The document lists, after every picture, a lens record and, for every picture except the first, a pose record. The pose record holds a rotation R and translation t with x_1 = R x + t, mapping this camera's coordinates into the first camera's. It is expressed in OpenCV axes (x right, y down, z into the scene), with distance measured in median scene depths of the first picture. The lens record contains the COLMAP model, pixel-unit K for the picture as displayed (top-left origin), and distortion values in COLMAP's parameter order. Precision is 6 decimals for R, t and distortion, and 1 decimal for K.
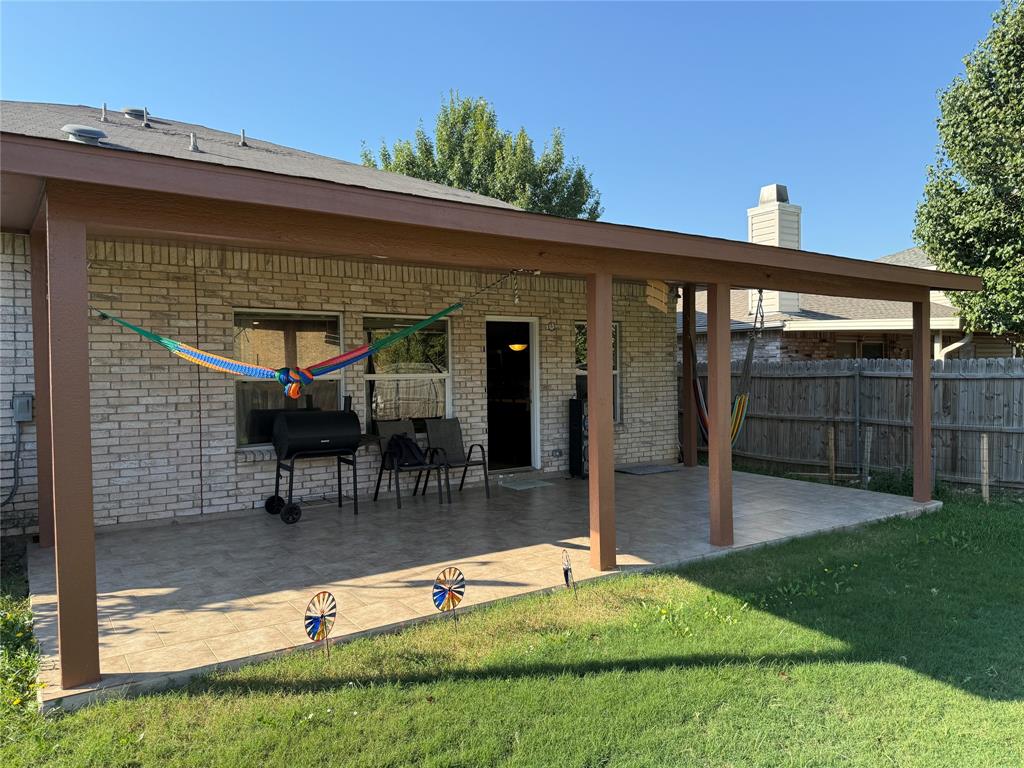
lens RADIAL K [[724.2, 0, 520.4], [0, 724.2, 379.3], [0, 0, 1]] dist [0.054649, -0.043324]
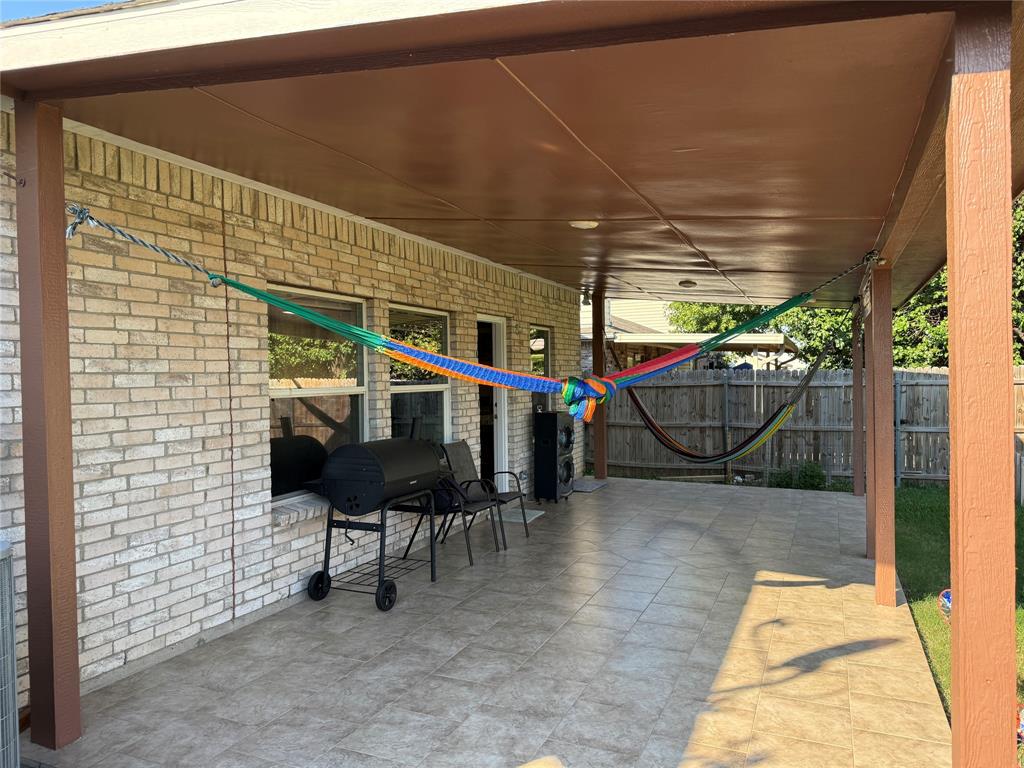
lens RADIAL K [[724.2, 0, 509.3], [0, 724.2, 379.0], [0, 0, 1]] dist [0.054649, -0.043324]
pose [[0.843703, -0.000311, 0.536810, -0.577500], [0.006069, 0.999941, -0.008959, -0.007623], [-0.536775, 0.010816, 0.843656, 0.371013]]
